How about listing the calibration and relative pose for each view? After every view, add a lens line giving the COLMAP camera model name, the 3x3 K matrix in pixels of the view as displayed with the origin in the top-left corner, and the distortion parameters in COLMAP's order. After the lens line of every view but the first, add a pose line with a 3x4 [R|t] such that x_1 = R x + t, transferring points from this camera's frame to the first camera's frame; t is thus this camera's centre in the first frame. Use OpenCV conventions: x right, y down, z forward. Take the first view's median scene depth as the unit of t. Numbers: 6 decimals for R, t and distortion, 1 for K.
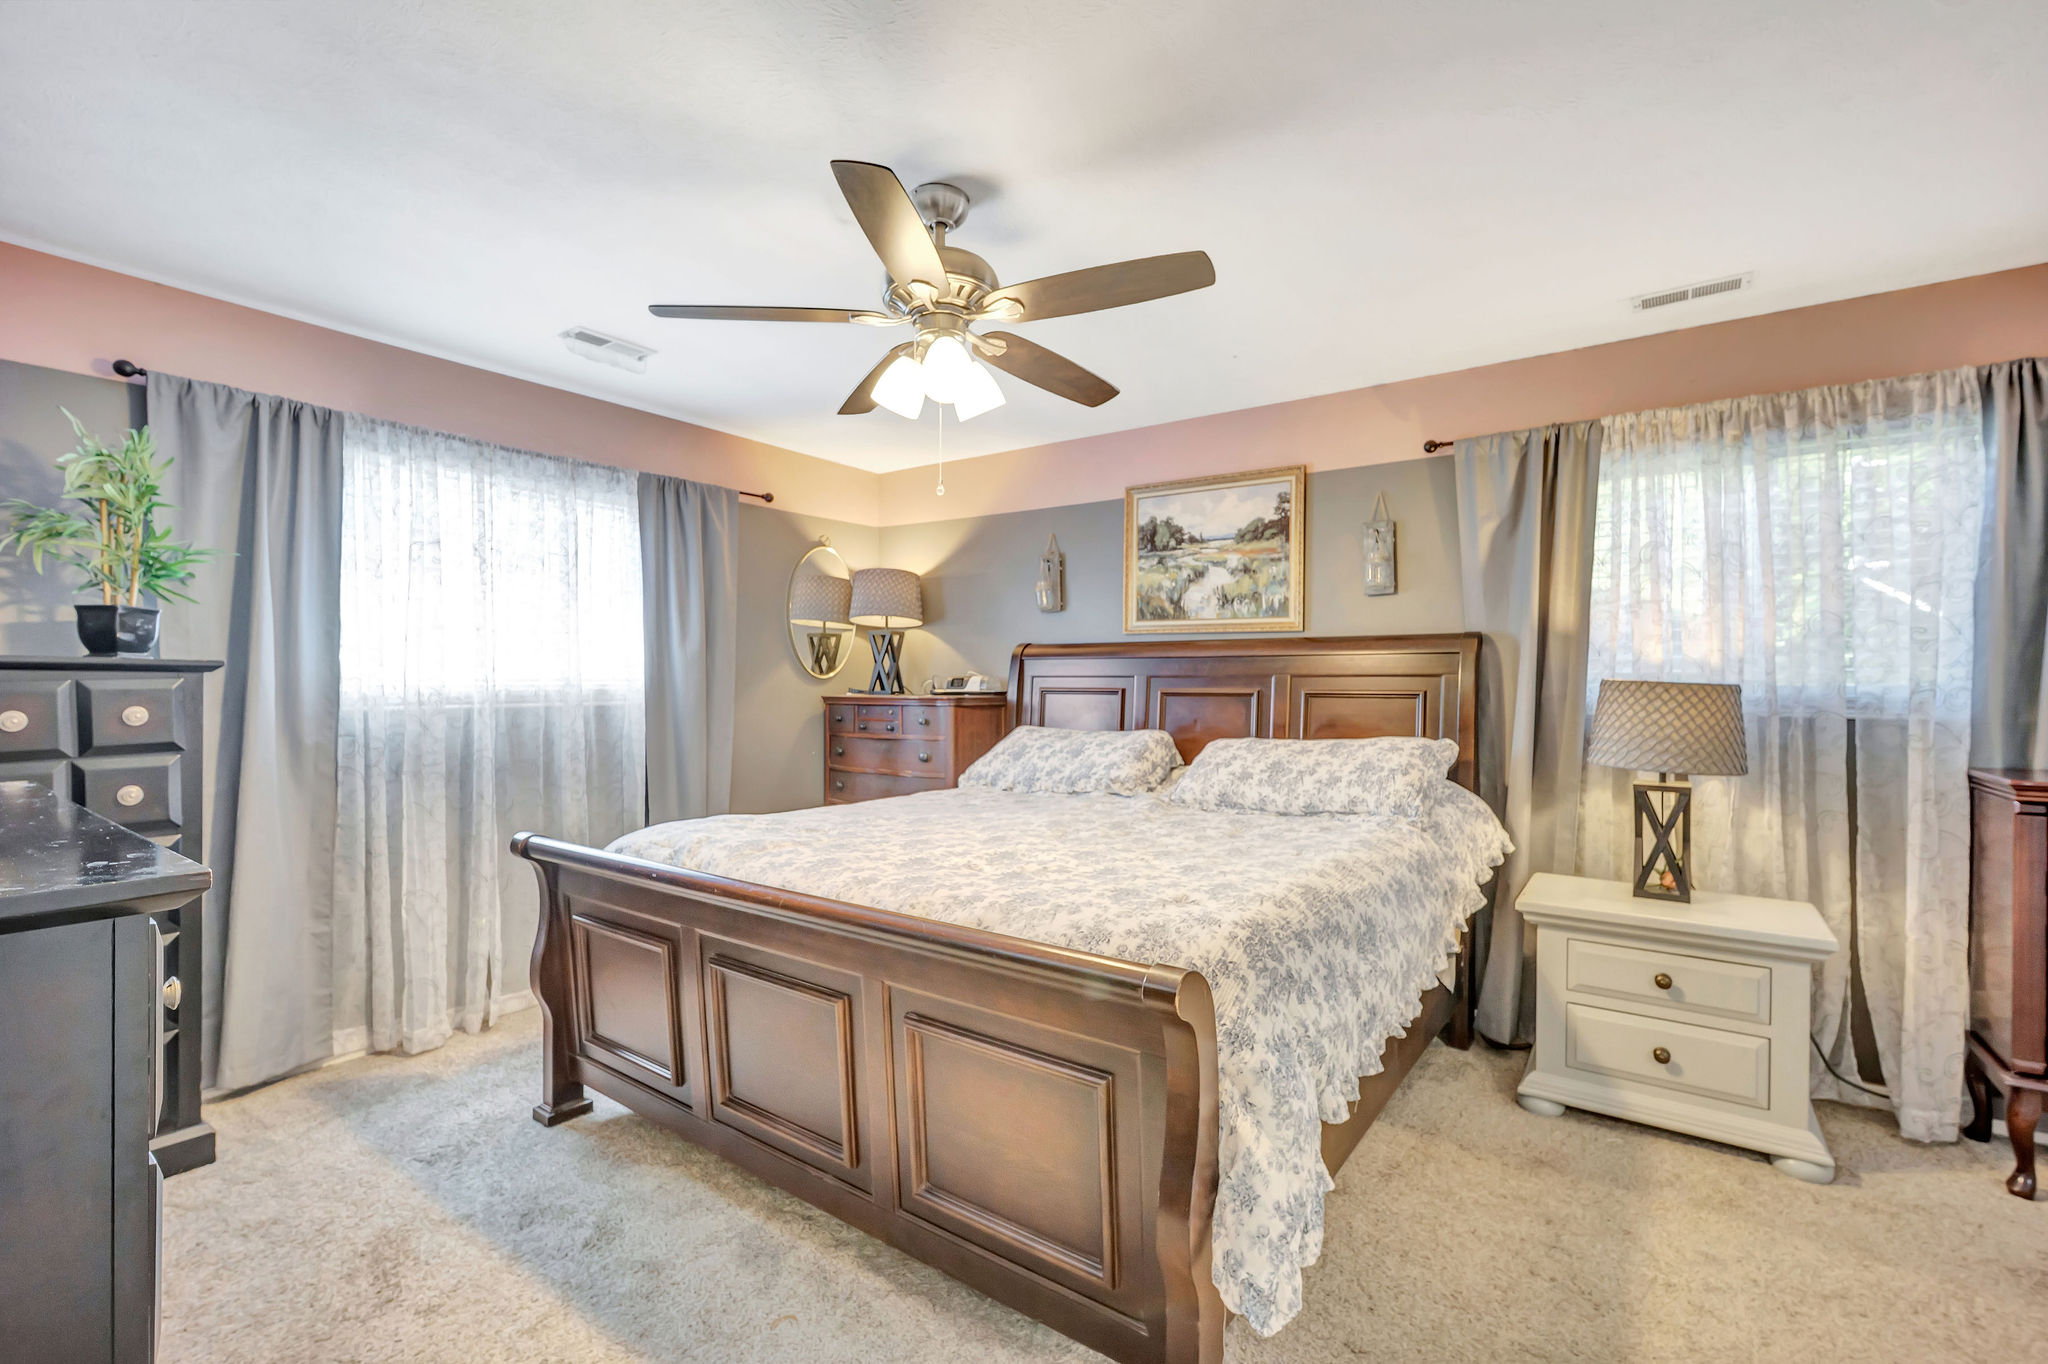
lens RADIAL K [[918.7, 0, 1025.5], [0, 918.7, 677.3], [0, 0, 1]] dist [-0.009596, 0.000289]
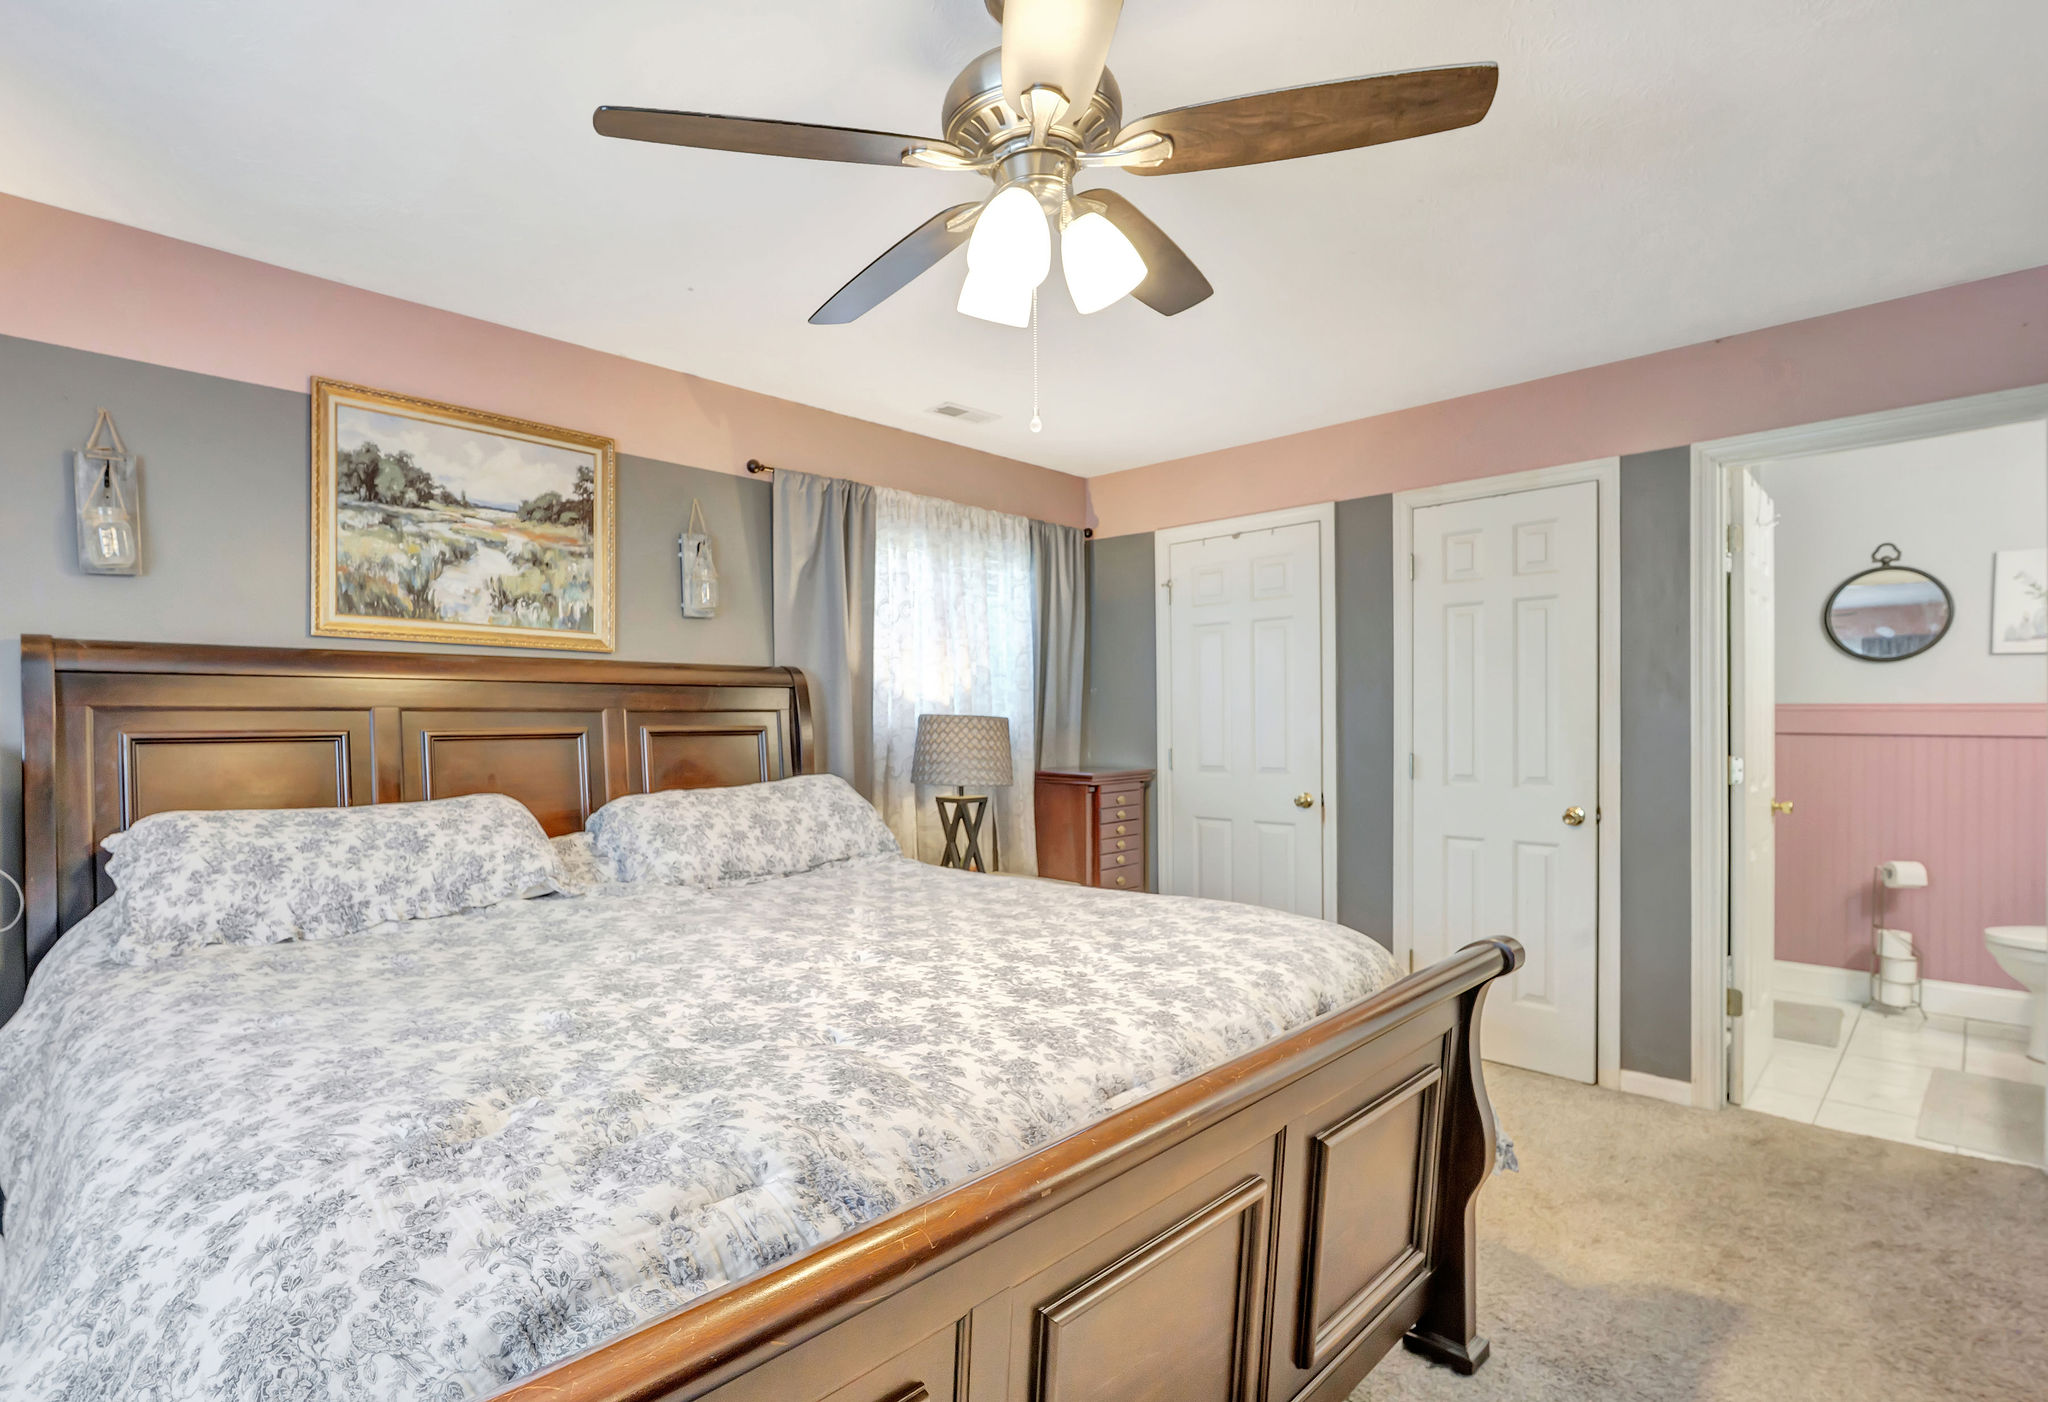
lens RADIAL K [[943.5, 0, 1022.1], [0, 943.5, 720.0], [0, 0, 1]] dist [-0.003320, -0.000350]
pose [[0.167284, -0.005377, 0.985894, -0.416811], [0.003488, 0.999982, 0.004862, 0.004130], [-0.985903, 0.002625, 0.167300, 0.505696]]
